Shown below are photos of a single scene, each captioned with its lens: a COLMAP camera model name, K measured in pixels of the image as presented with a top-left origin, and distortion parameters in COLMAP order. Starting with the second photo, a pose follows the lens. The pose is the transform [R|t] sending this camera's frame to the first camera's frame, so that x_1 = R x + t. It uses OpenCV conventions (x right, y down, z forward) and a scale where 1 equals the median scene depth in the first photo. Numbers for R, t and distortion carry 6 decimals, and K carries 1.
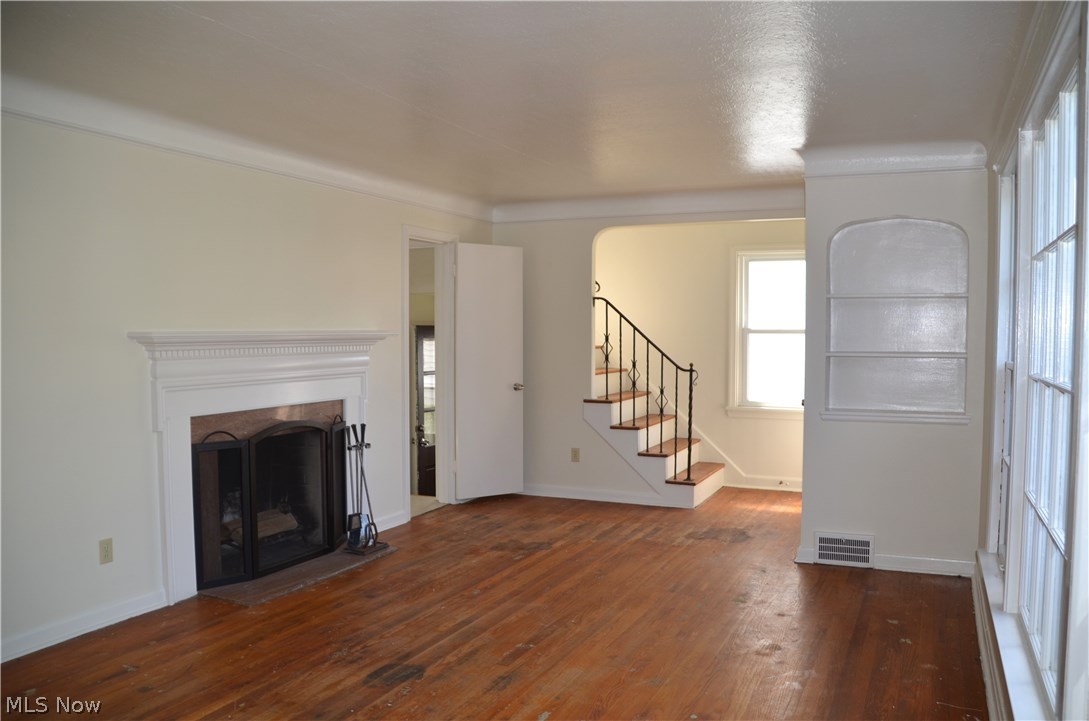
lens RADIAL K [[859.0, 0, 545.2], [0, 859.0, 379.3], [0, 0, 1]] dist [-0.127054, 0.001213]
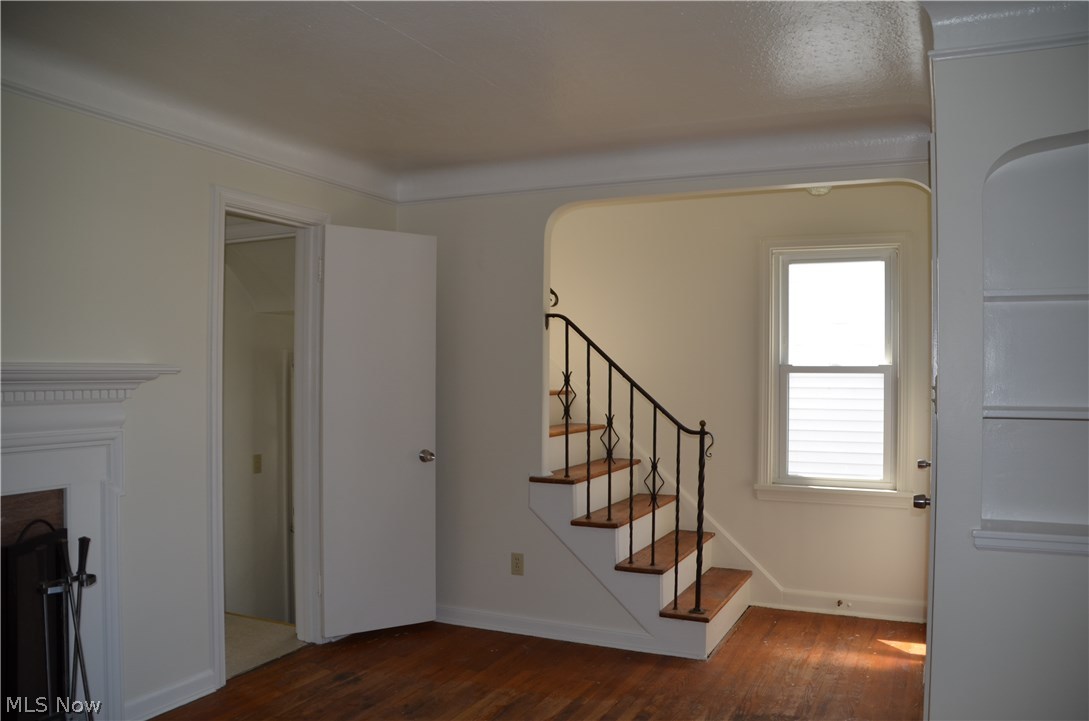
lens RADIAL K [[859.0, 0, 545.2], [0, 859.0, 379.3], [0, 0, 1]] dist [-0.127054, 0.001213]
pose [[0.999980, 0.004340, -0.004505, 0.059105], [-0.004544, 0.998923, -0.046171, -0.018855], [0.004299, 0.046191, 0.998923, 0.375197]]
